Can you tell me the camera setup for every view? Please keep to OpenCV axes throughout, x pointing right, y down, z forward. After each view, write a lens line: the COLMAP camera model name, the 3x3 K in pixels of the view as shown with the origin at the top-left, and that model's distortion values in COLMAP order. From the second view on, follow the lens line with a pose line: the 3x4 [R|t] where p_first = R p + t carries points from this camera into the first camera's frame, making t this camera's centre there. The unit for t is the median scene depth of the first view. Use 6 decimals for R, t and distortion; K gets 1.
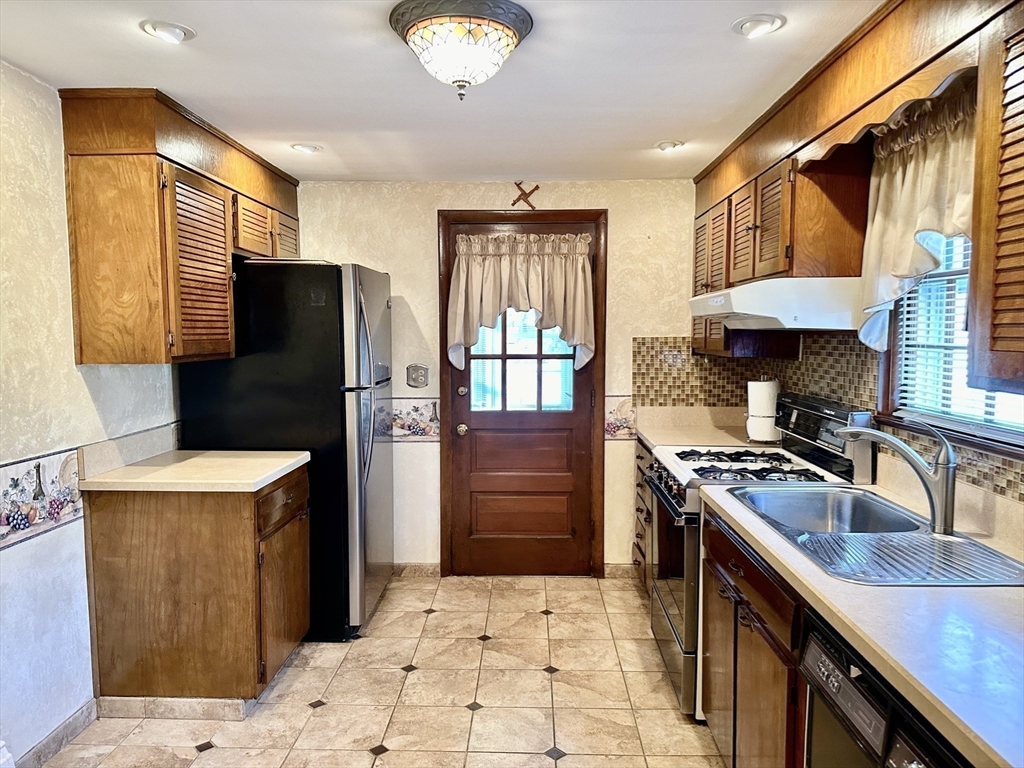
lens RADIAL K [[715.9, 0, 515.6], [0, 715.9, 387.4], [0, 0, 1]] dist [0.149930, -0.229109]
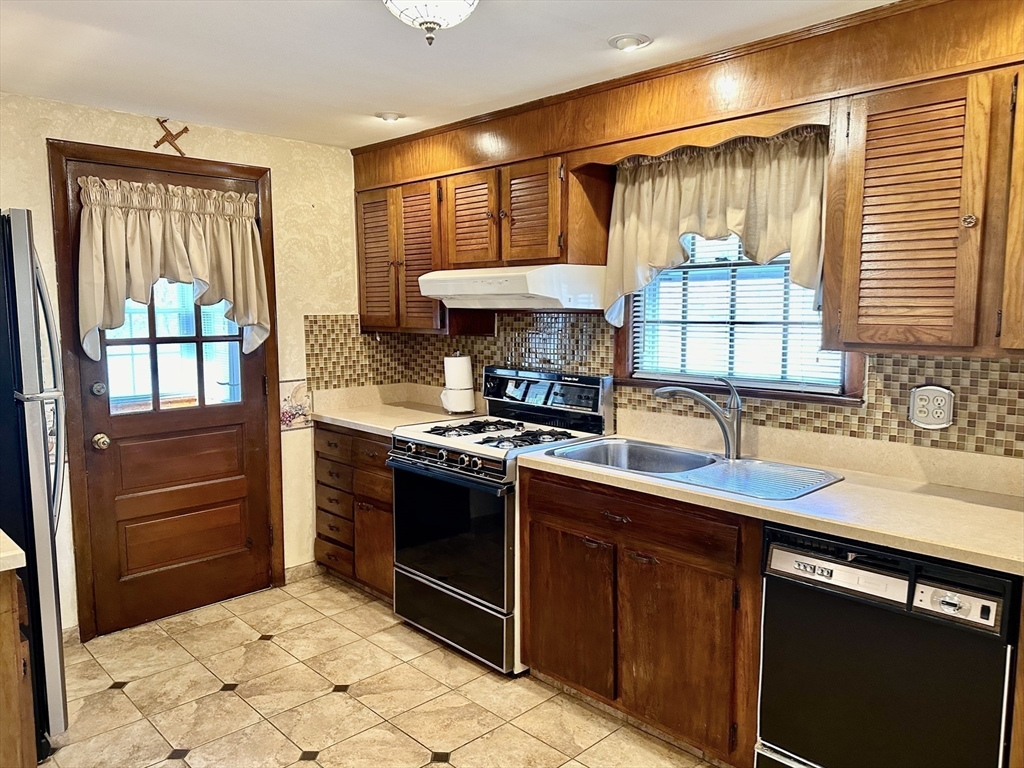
lens RADIAL K [[744.9, 0, 512.0], [0, 744.9, 384.0], [0, 0, 1]] dist [0.103220, -0.130725]
pose [[0.706302, -0.073981, 0.704034, -0.326444], [0.055081, 0.997252, 0.049535, -0.015437], [-0.705765, 0.003792, 0.708436, 0.144477]]
